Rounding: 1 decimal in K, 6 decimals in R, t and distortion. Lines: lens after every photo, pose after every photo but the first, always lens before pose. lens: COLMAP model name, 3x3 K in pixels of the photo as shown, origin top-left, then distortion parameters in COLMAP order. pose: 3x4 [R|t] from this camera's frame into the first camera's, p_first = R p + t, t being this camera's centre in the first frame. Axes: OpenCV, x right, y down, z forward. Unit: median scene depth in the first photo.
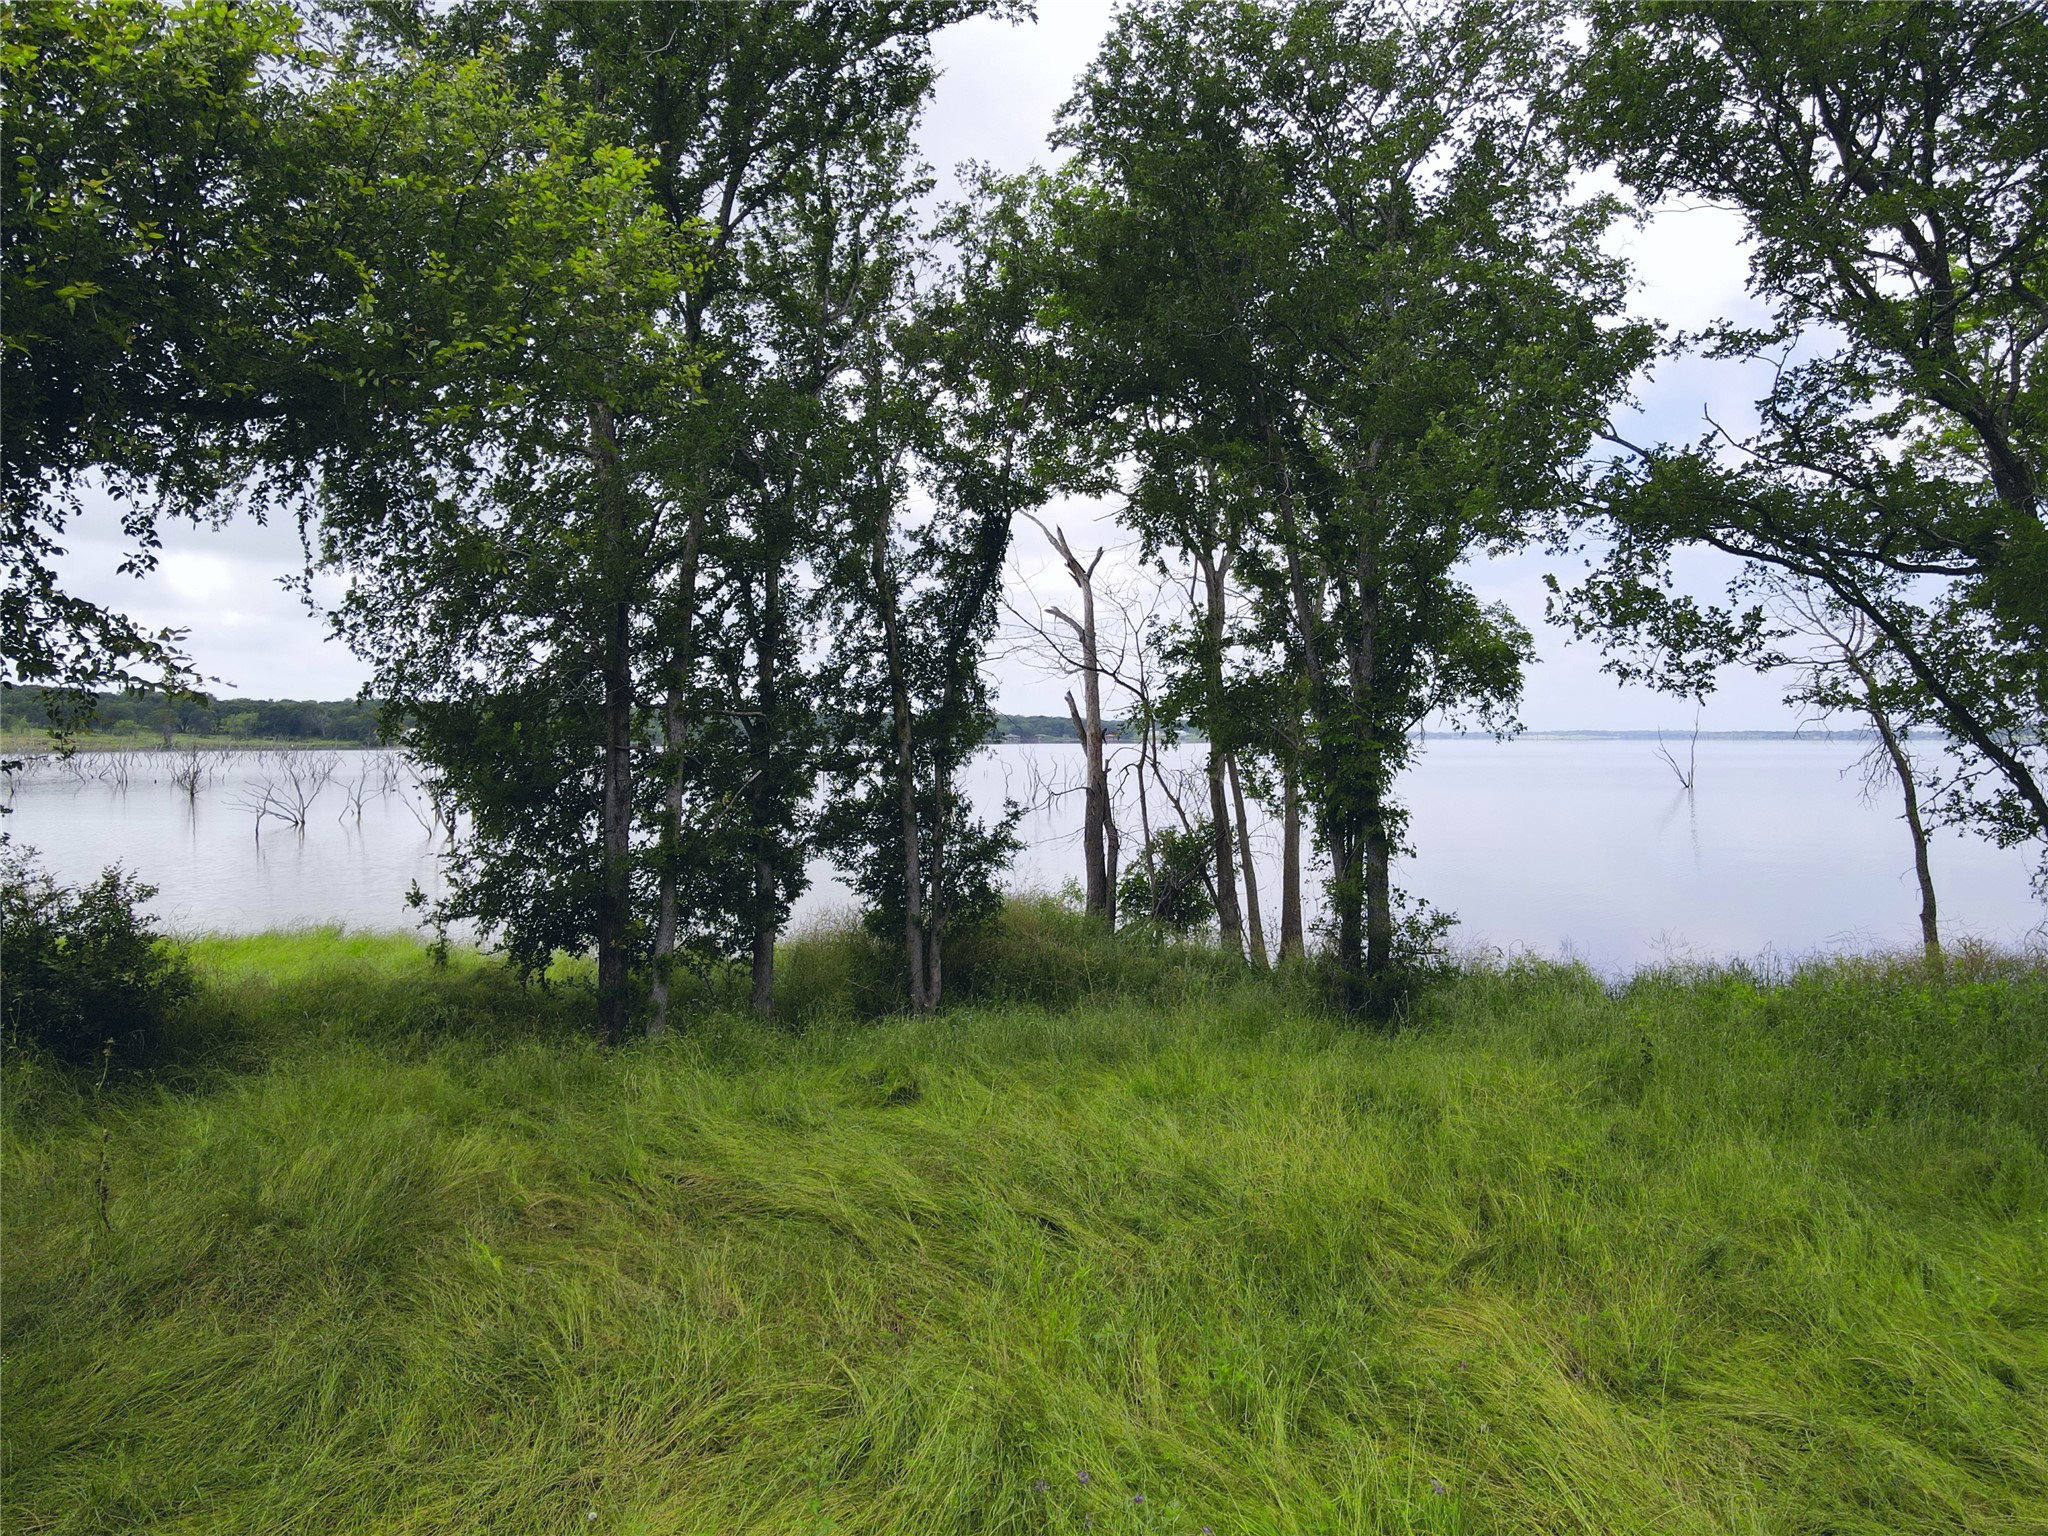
lens RADIAL K [[1503.9, 0, 1026.1], [0, 1503.9, 743.6], [0, 0, 1]] dist [-0.008994, 0.040593]
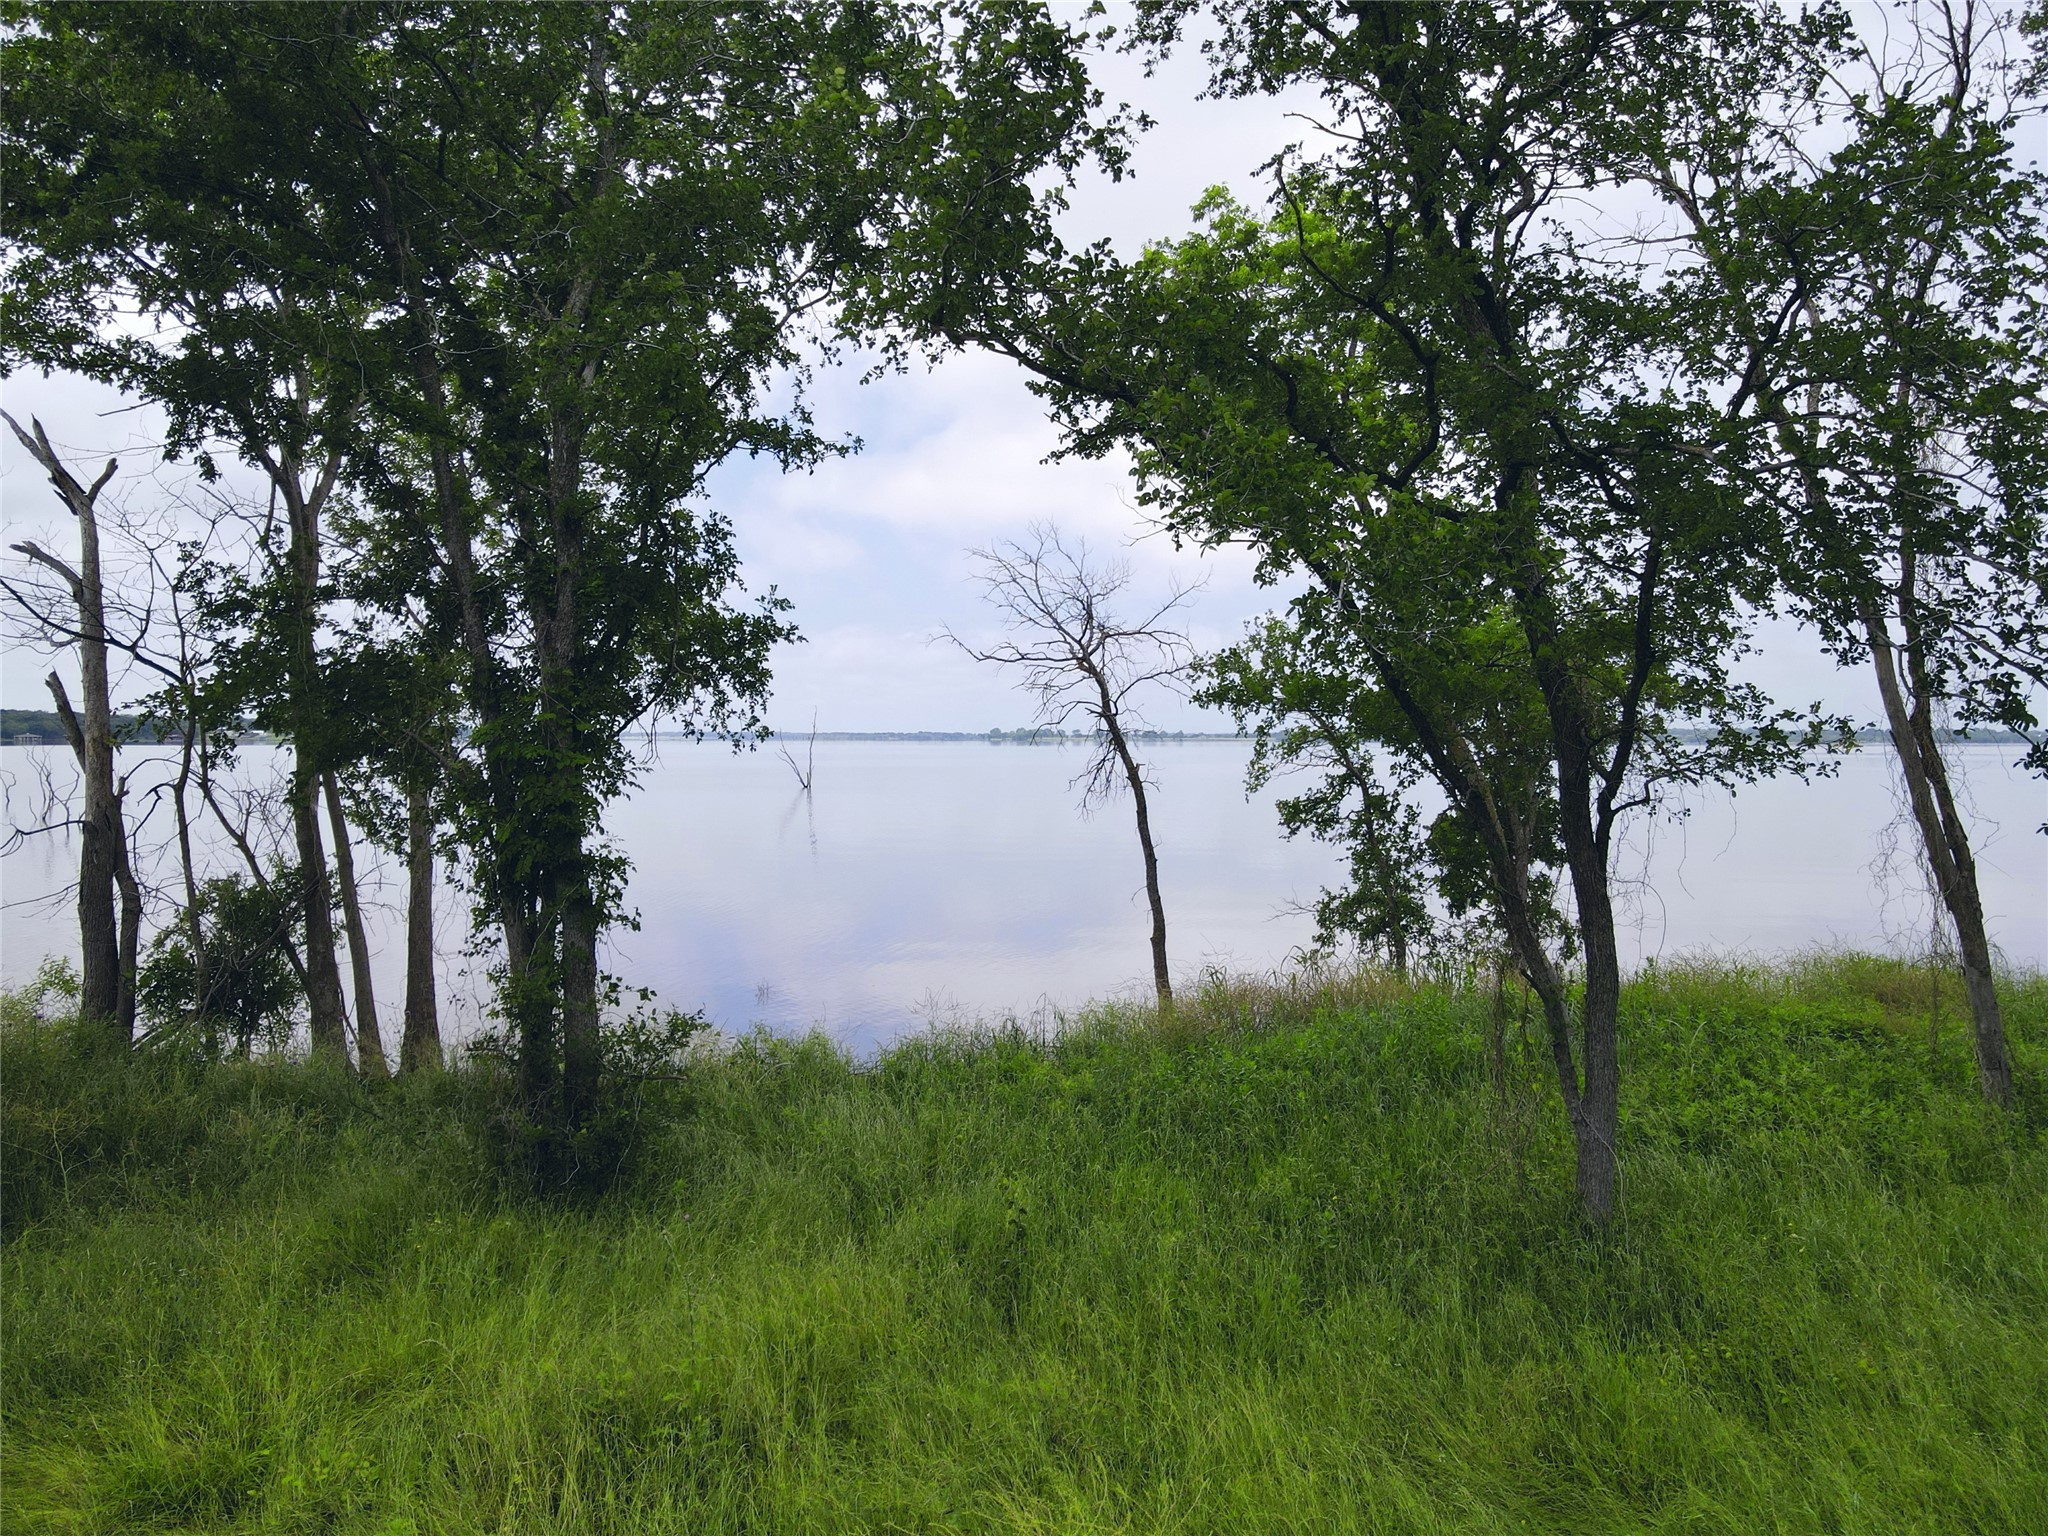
lens RADIAL K [[1503.9, 0, 1026.1], [0, 1503.9, 743.6], [0, 0, 1]] dist [-0.008994, 0.040593]
pose [[0.839824, -0.000246, 0.542859, 0.030114], [0.000165, 1.000000, 0.000198, -0.004181], [-0.542859, -0.000076, 0.839824, 0.244401]]
